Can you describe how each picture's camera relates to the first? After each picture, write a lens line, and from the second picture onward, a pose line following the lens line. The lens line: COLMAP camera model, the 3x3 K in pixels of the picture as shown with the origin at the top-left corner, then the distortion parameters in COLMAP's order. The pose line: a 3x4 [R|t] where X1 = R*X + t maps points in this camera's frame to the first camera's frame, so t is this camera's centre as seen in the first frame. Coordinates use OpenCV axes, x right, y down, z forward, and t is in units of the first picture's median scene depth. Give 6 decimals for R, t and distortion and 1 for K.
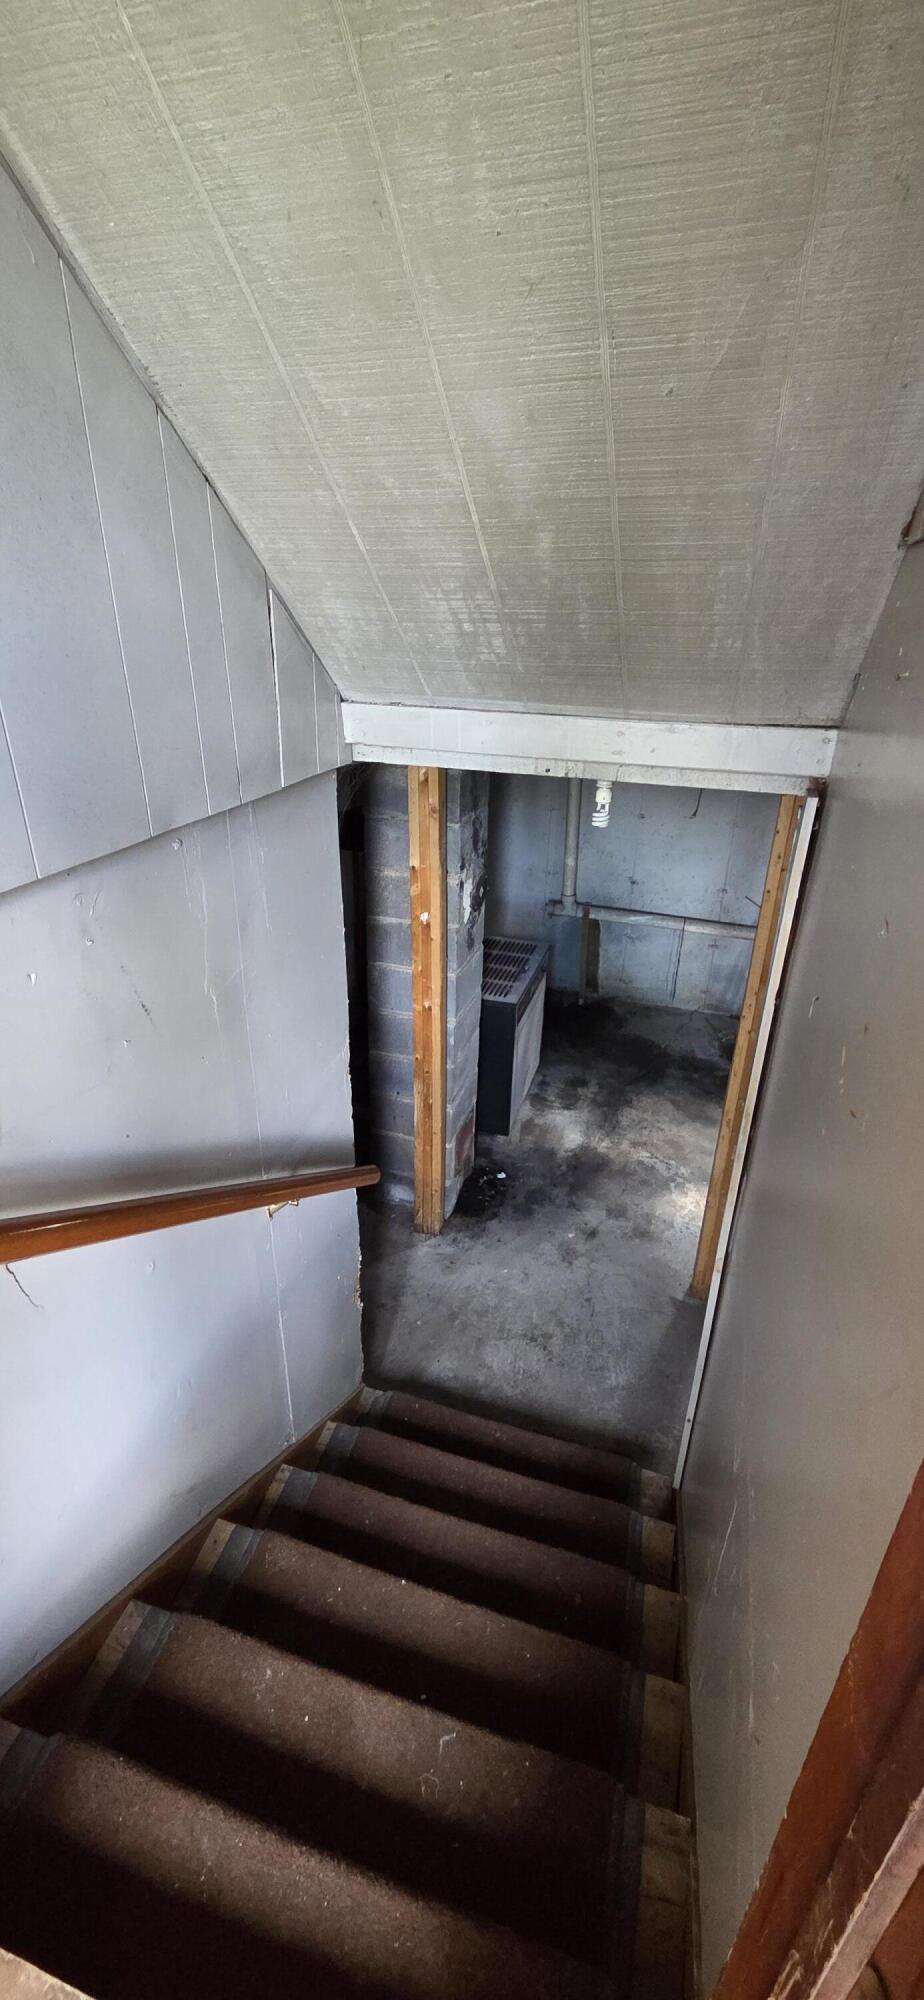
lens RADIAL K [[818.5, 0, 461.8], [0, 818.5, 998.1], [0, 0, 1]] dist [-0.000859, -0.000257]
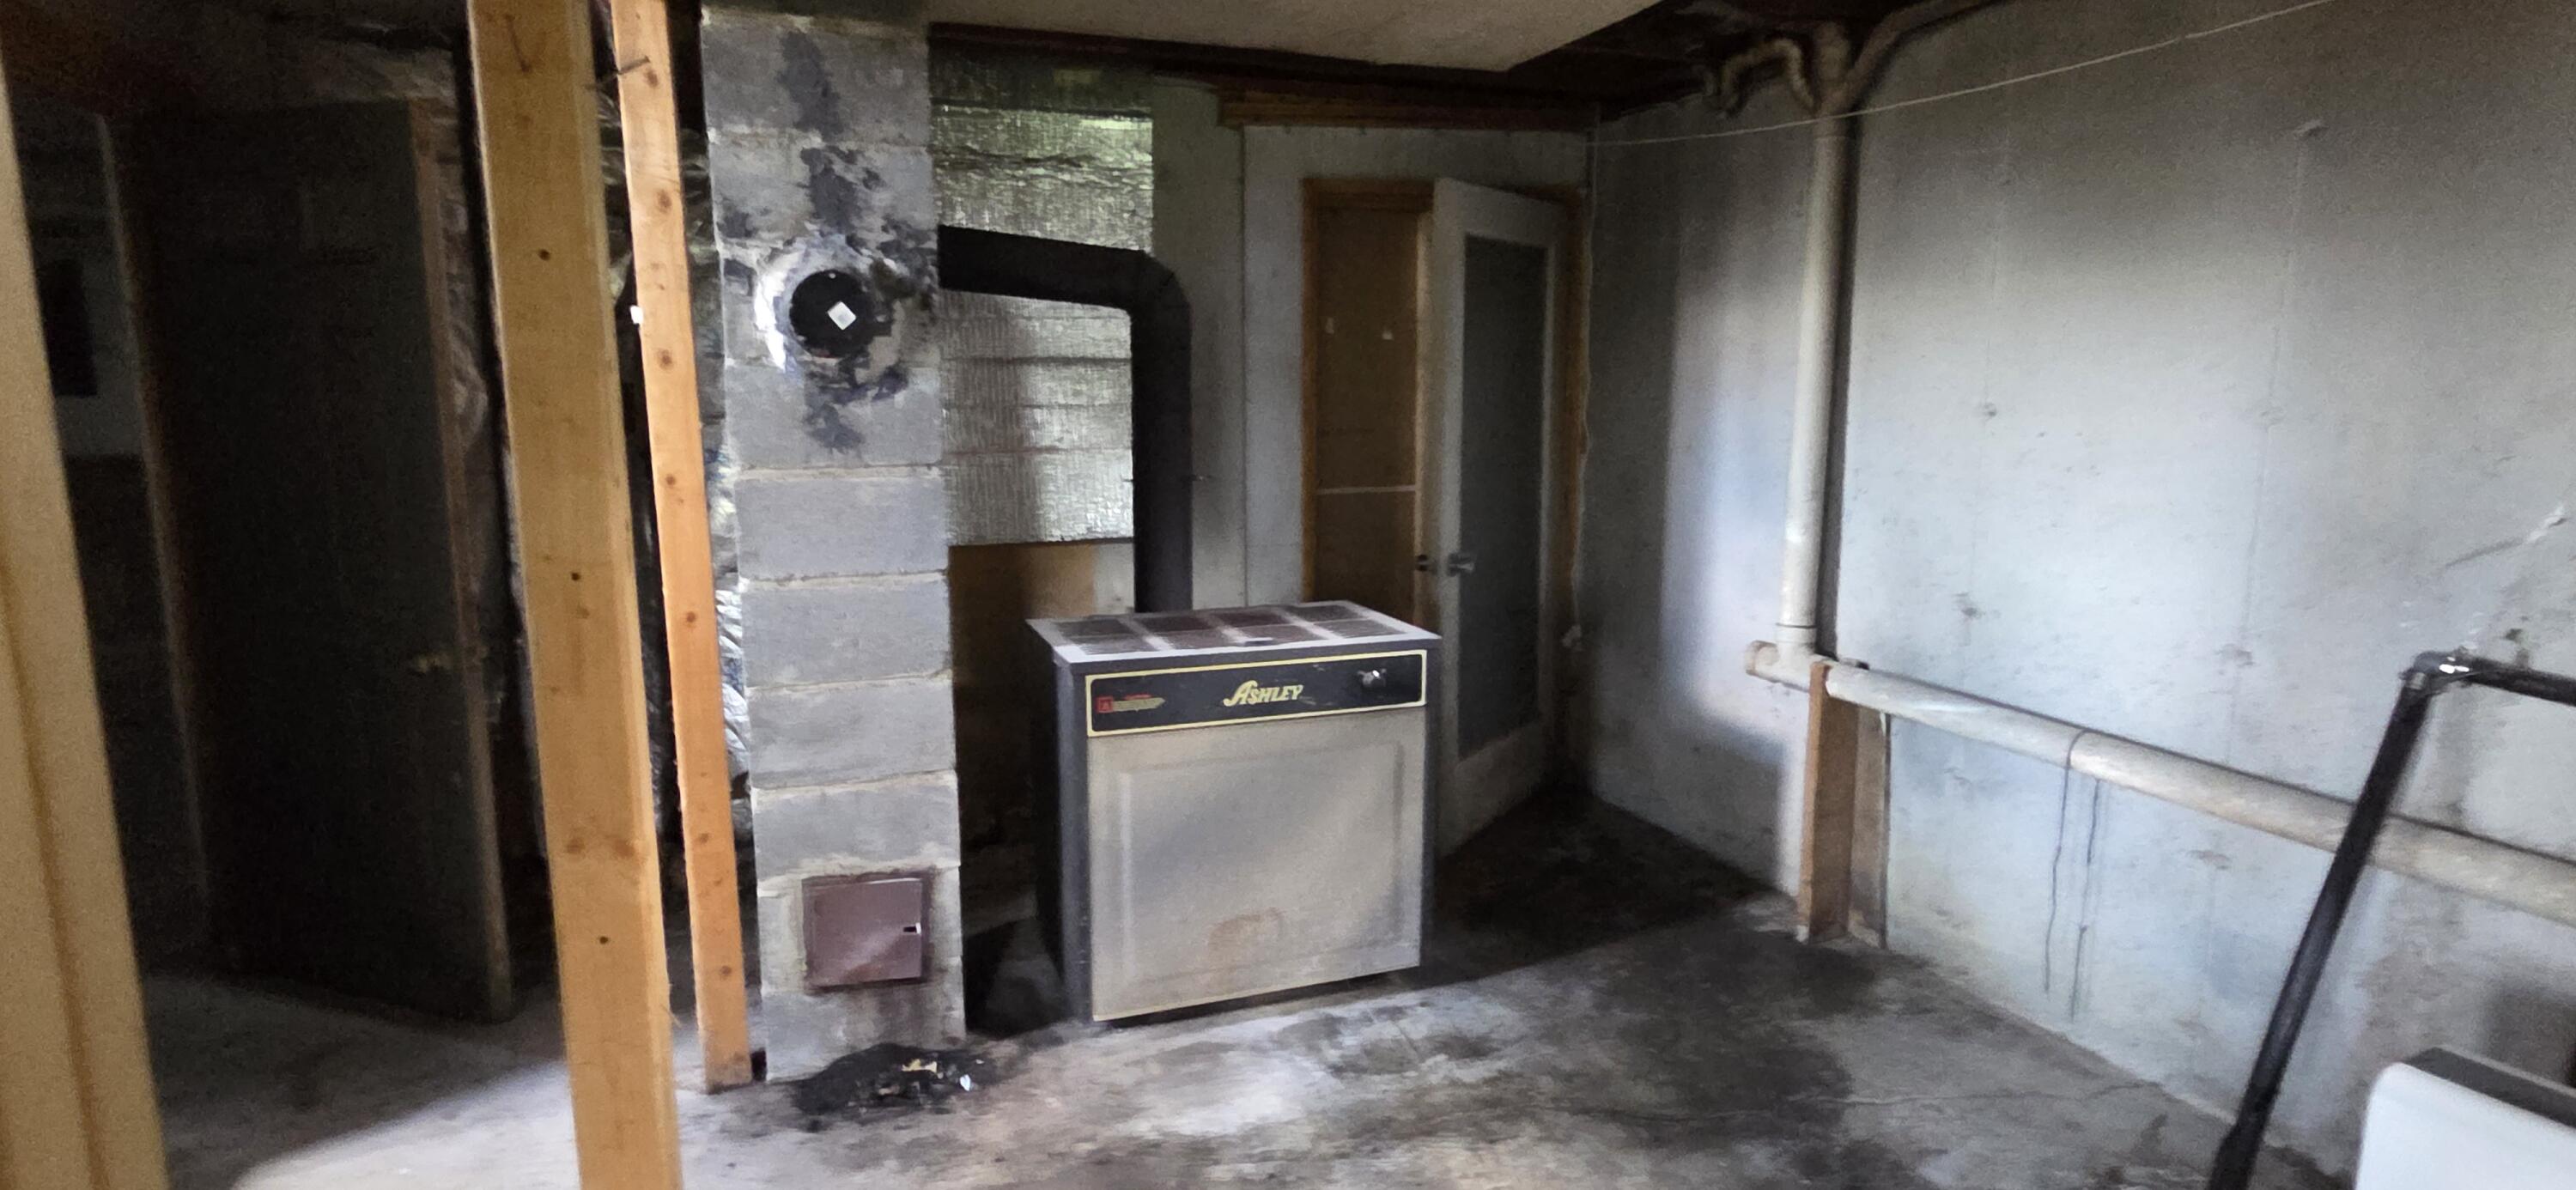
lens RADIAL K [[1261.7, 0, 1285.6], [0, 1261.7, 599.7], [0, 0, 1]] dist [0.000542, 0.000063]
pose [[0.609222, 0.106856, -0.785767, 0.455382], [-0.333999, 0.933279, -0.132040, 0.017939], [0.719231, 0.342887, 0.604264, 0.490023]]
